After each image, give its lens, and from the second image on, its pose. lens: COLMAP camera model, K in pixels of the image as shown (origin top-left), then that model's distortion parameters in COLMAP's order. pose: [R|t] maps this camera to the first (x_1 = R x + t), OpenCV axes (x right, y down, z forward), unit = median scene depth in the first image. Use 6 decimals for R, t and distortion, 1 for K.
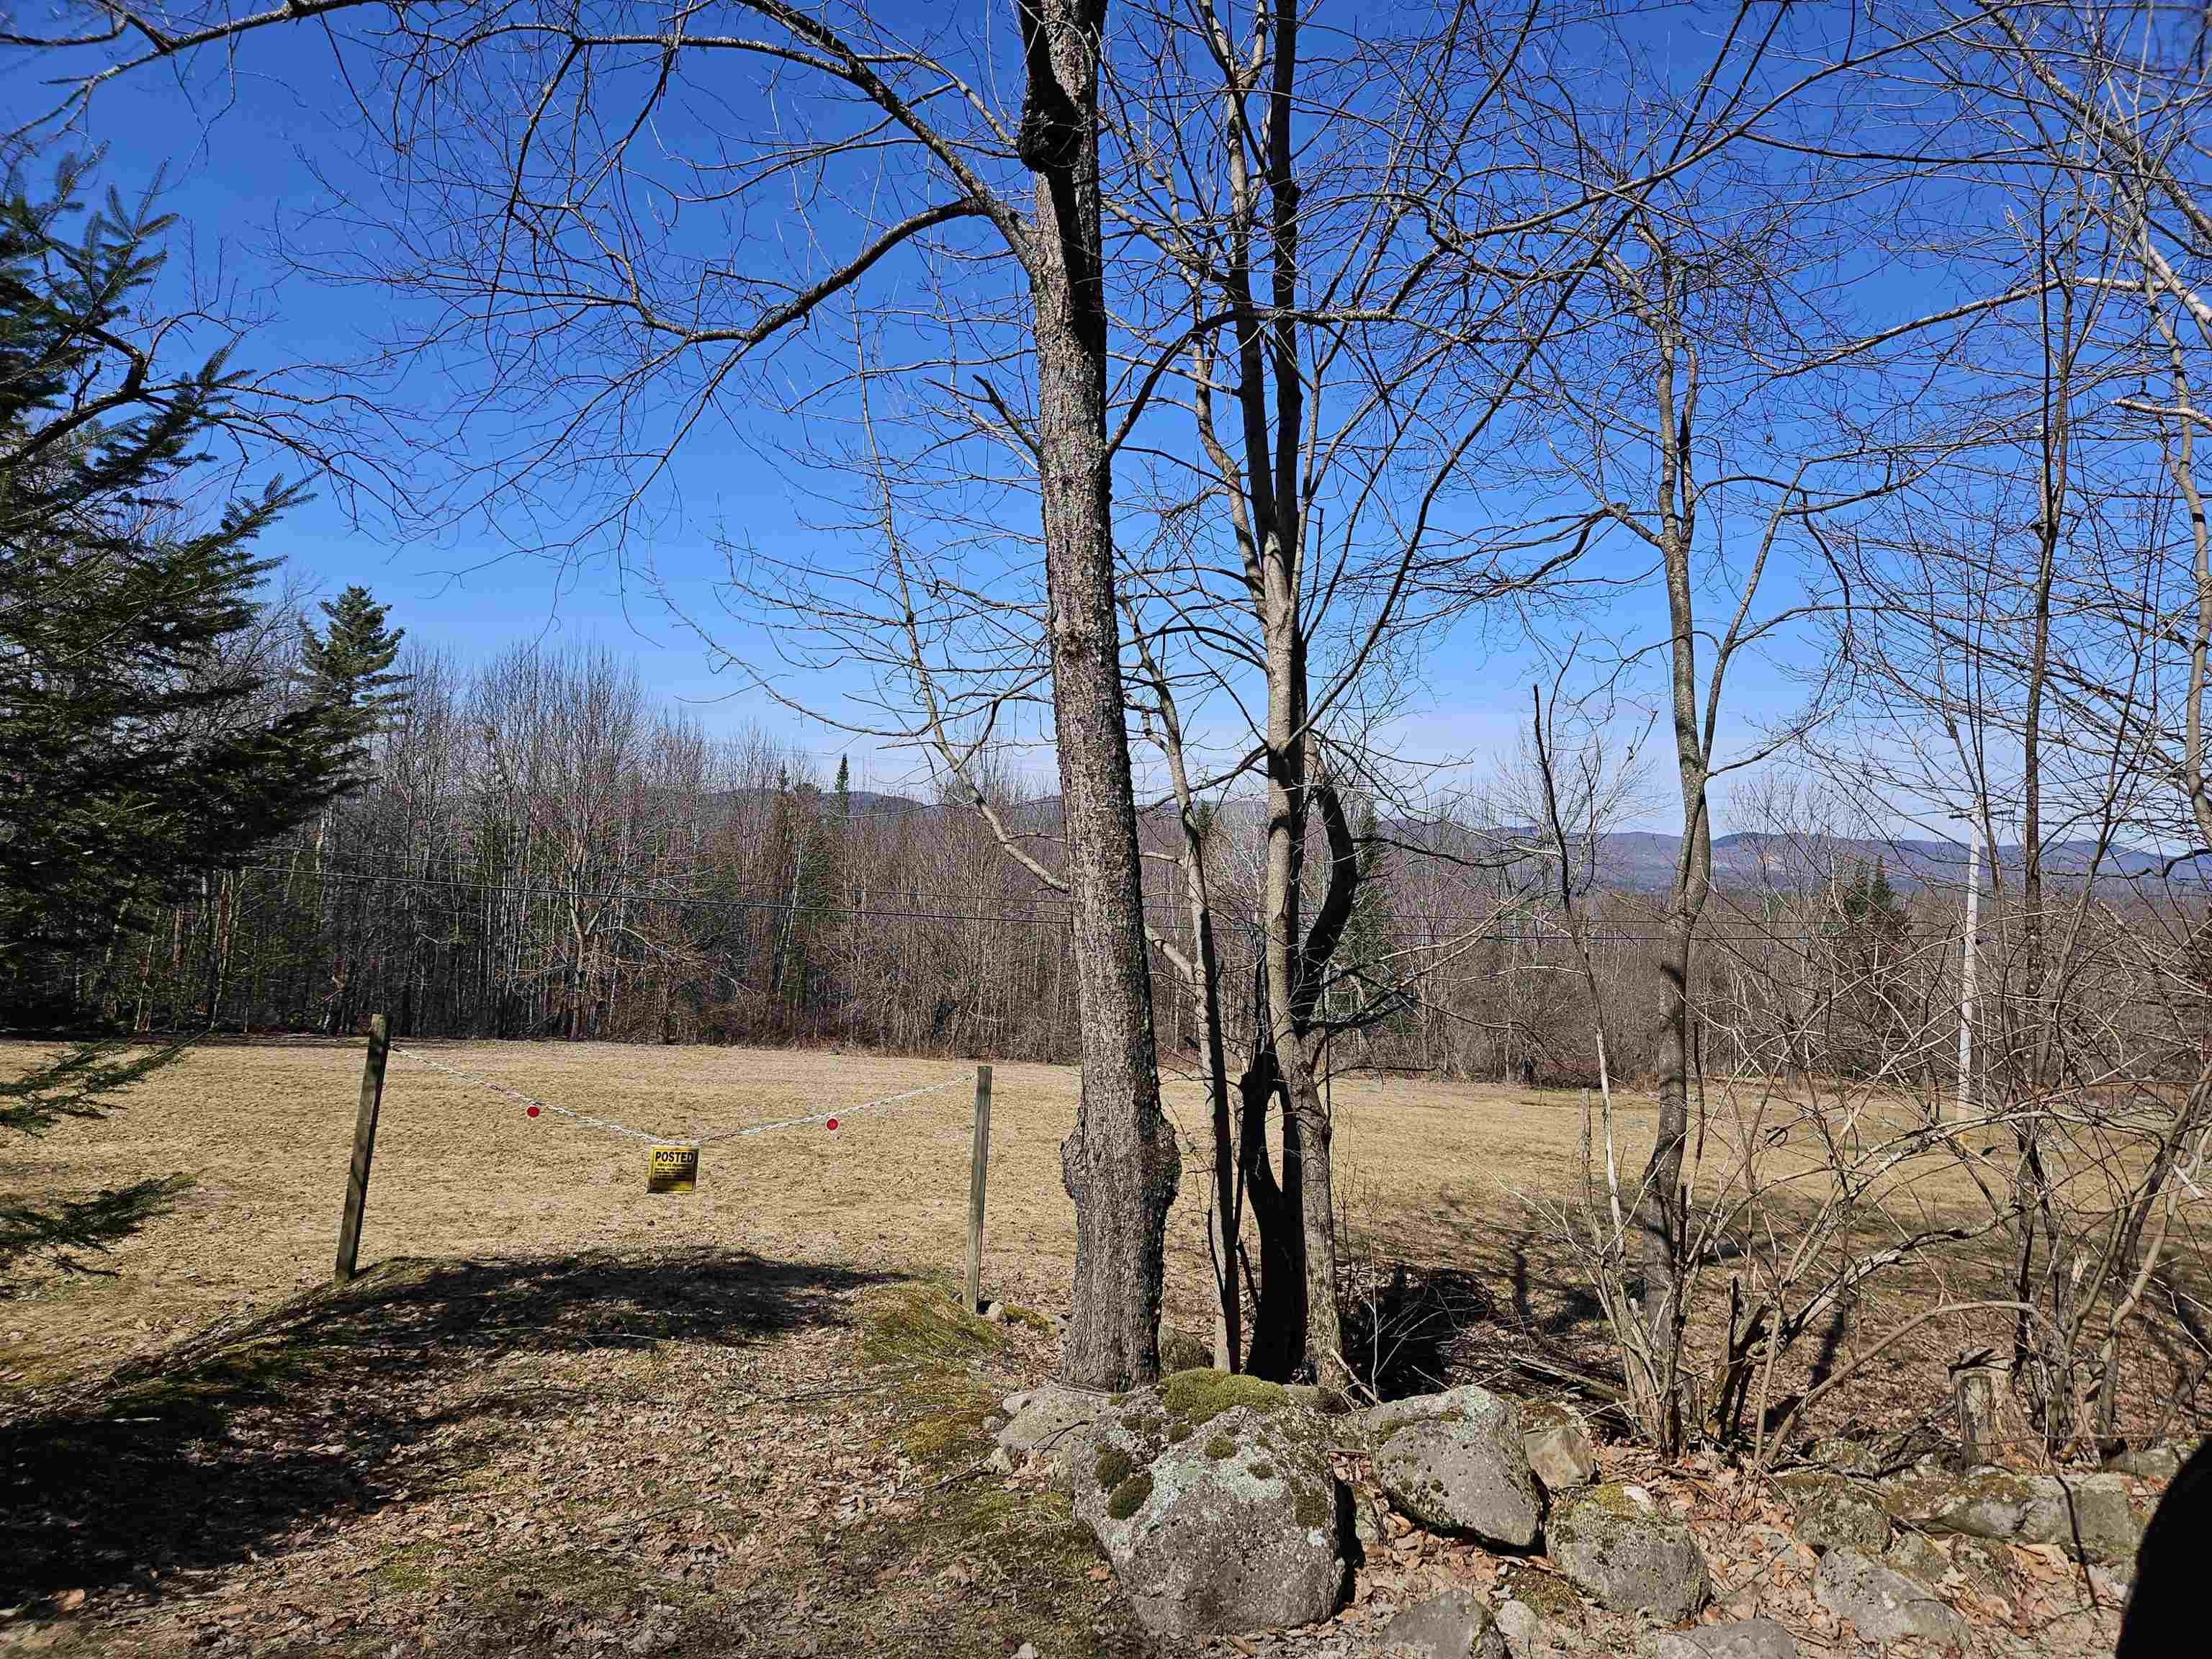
lens RADIAL K [[1474.0, 0, 1103.7], [0, 1474.0, 821.5], [0, 0, 1]] dist [0.094761, -0.082590]
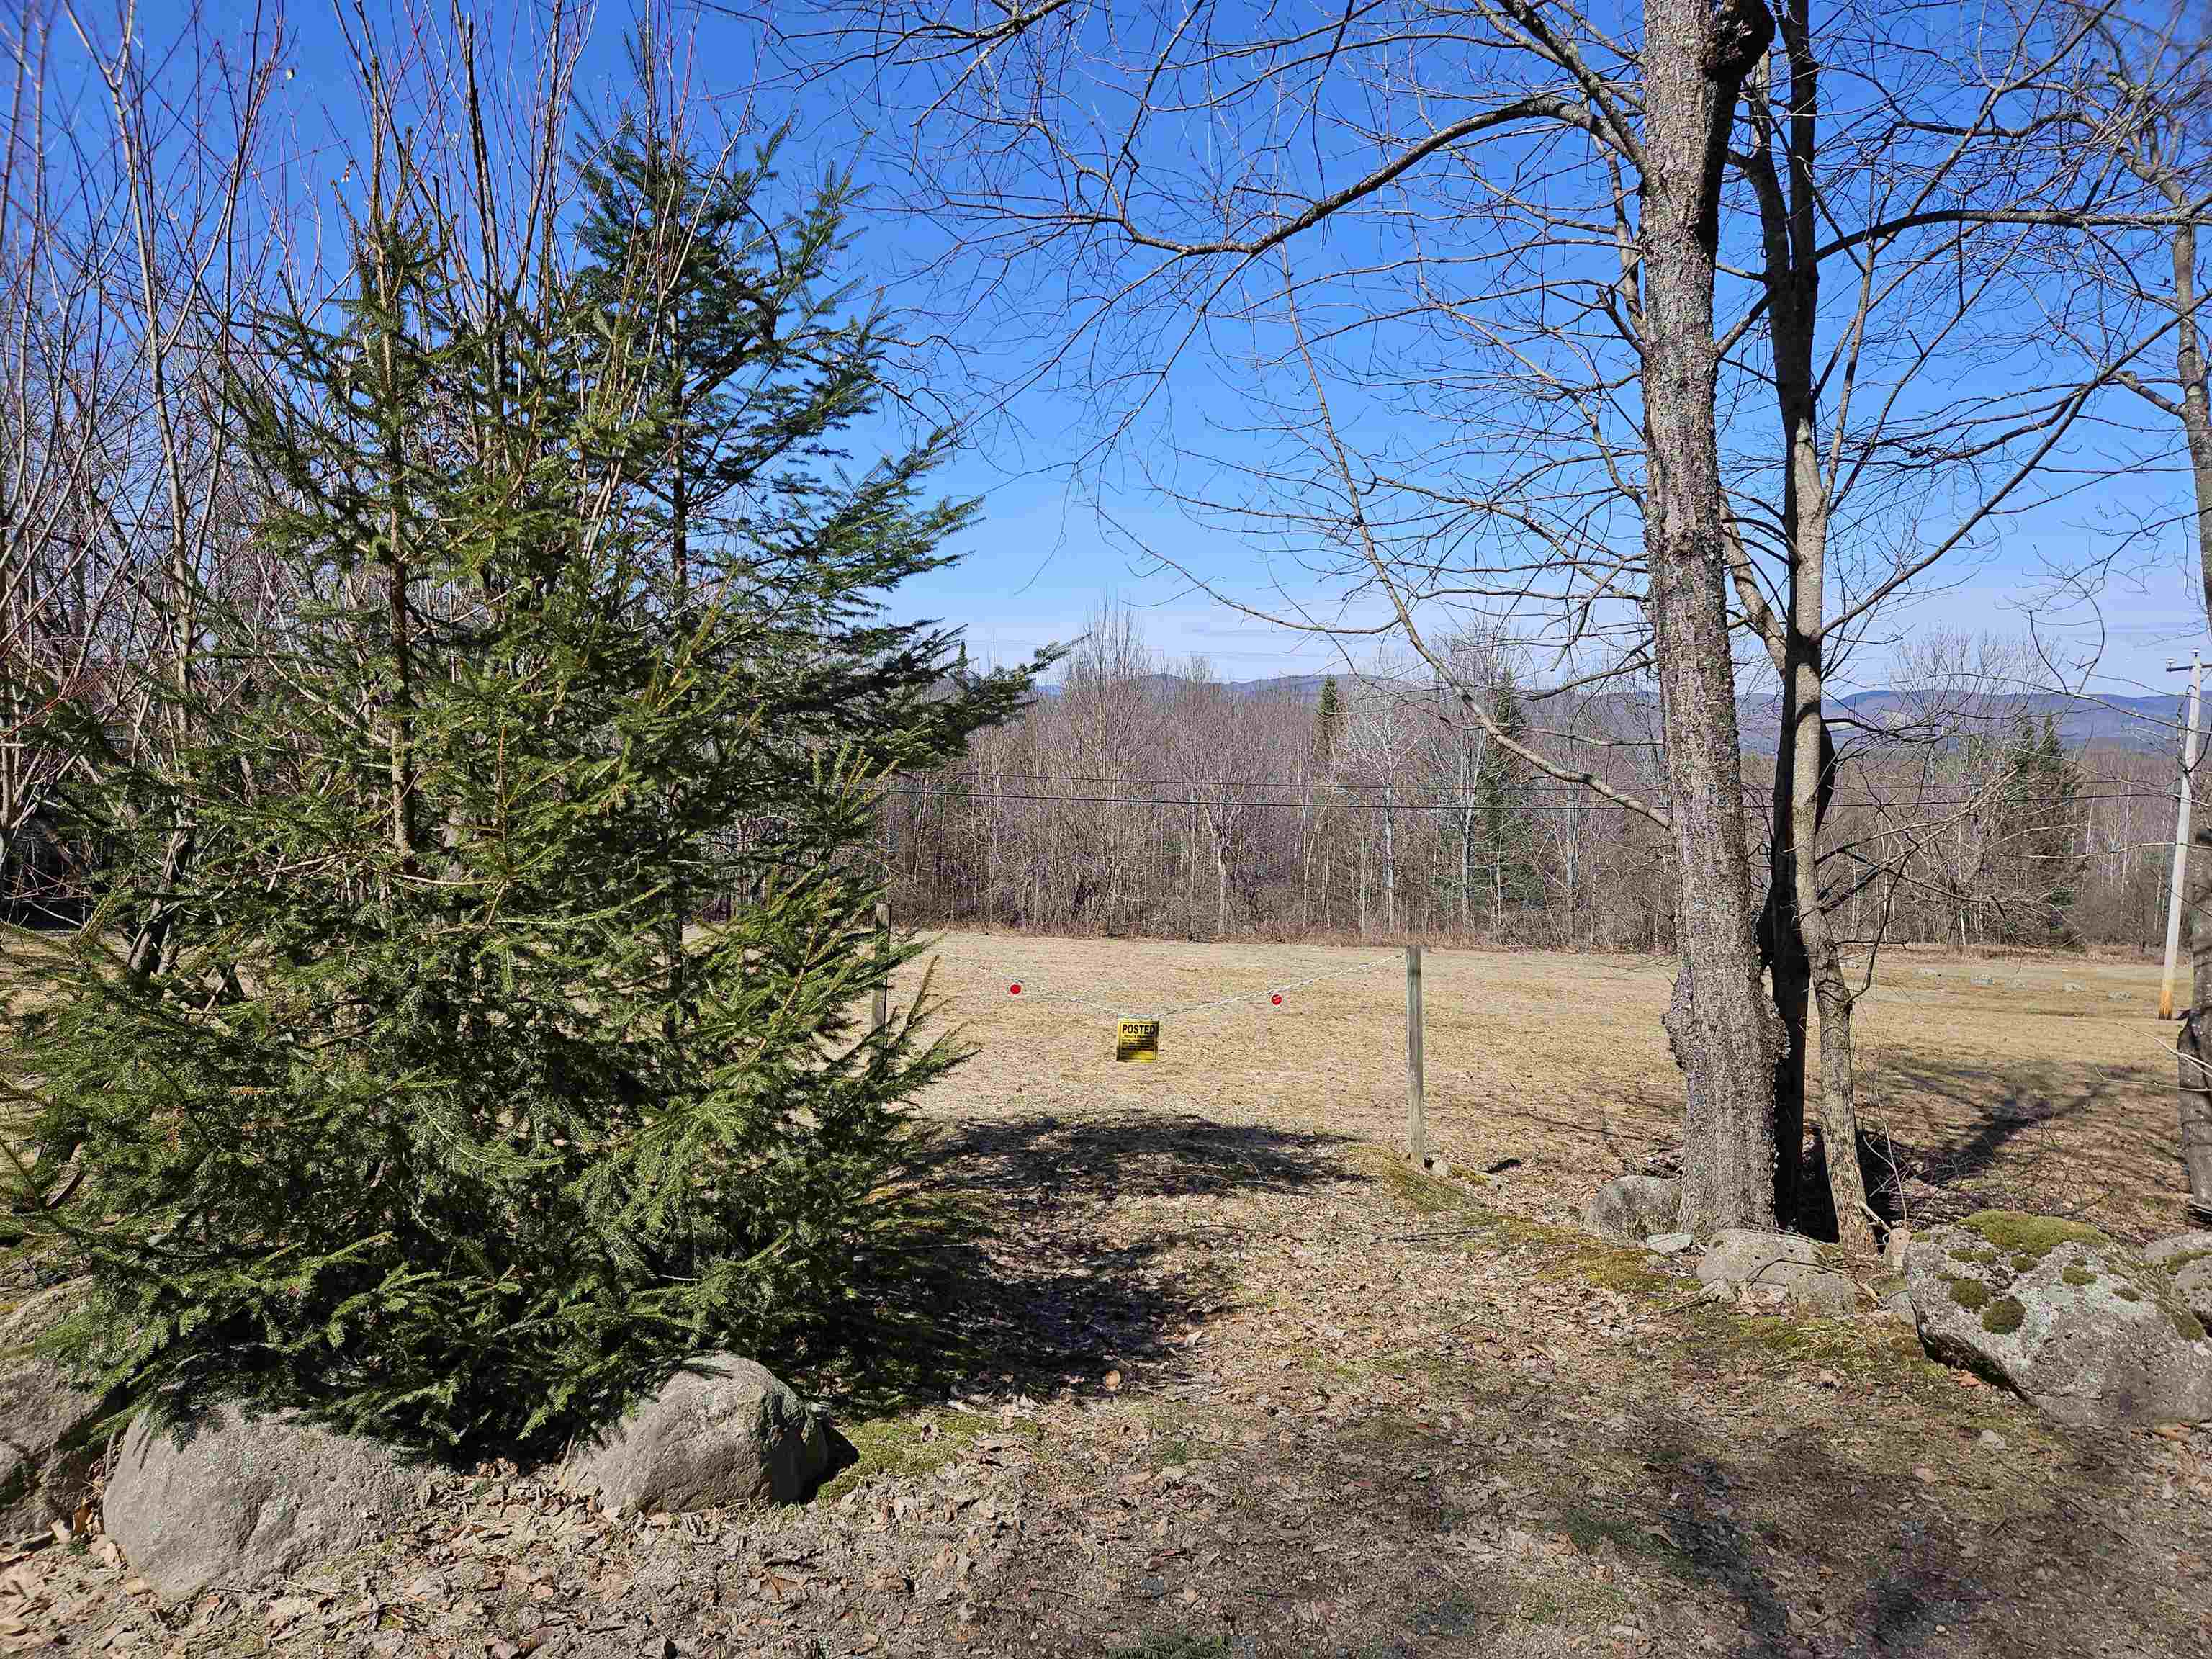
lens RADIAL K [[1476.2, 0, 1075.7], [0, 1476.2, 848.2], [0, 0, 1]] dist [0.082999, -0.070021]
pose [[0.996654, -0.019448, -0.079385, -0.370055], [0.027233, 0.994795, 0.098192, -0.022391], [0.077062, -0.100025, 0.991996, -0.101026]]
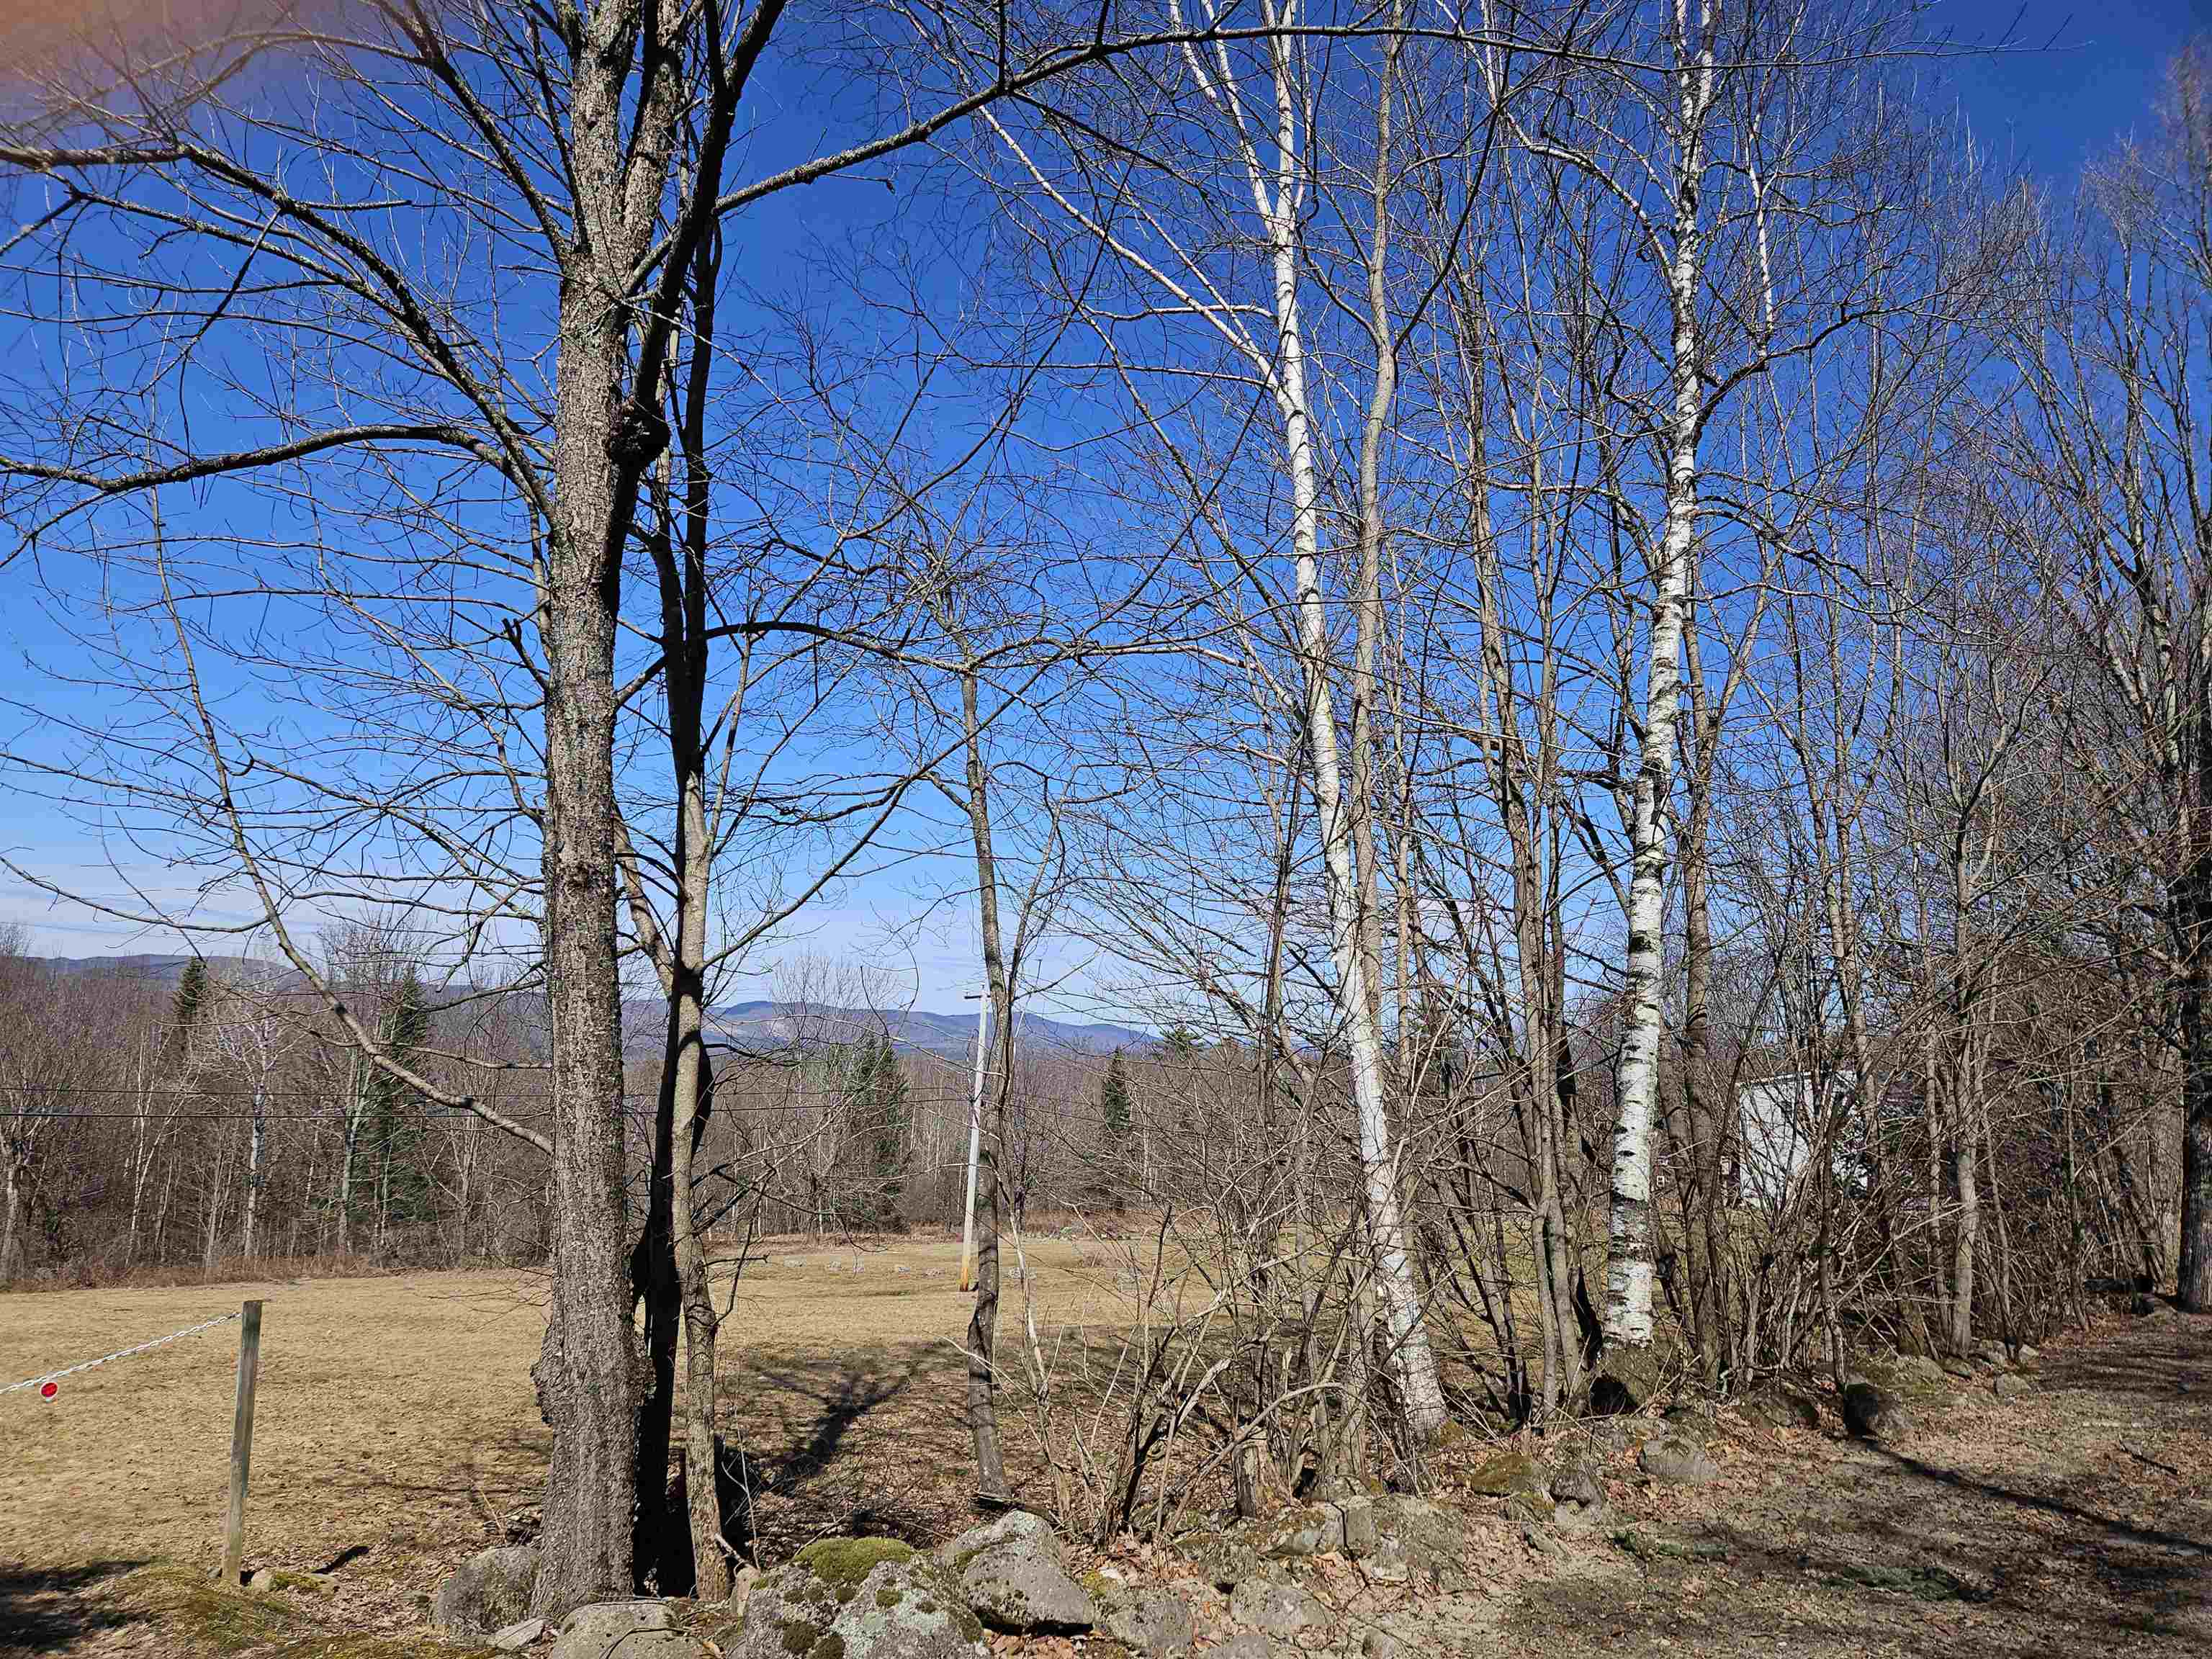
lens RADIAL K [[1476.4, 0, 1071.9], [0, 1476.4, 839.0], [0, 0, 1]] dist [0.086888, -0.073952]
pose [[0.815531, 0.080103, 0.573142, -0.348493], [-0.022965, 0.994074, -0.106255, -0.040777], [-0.578257, 0.073492, 0.812538, -0.074197]]
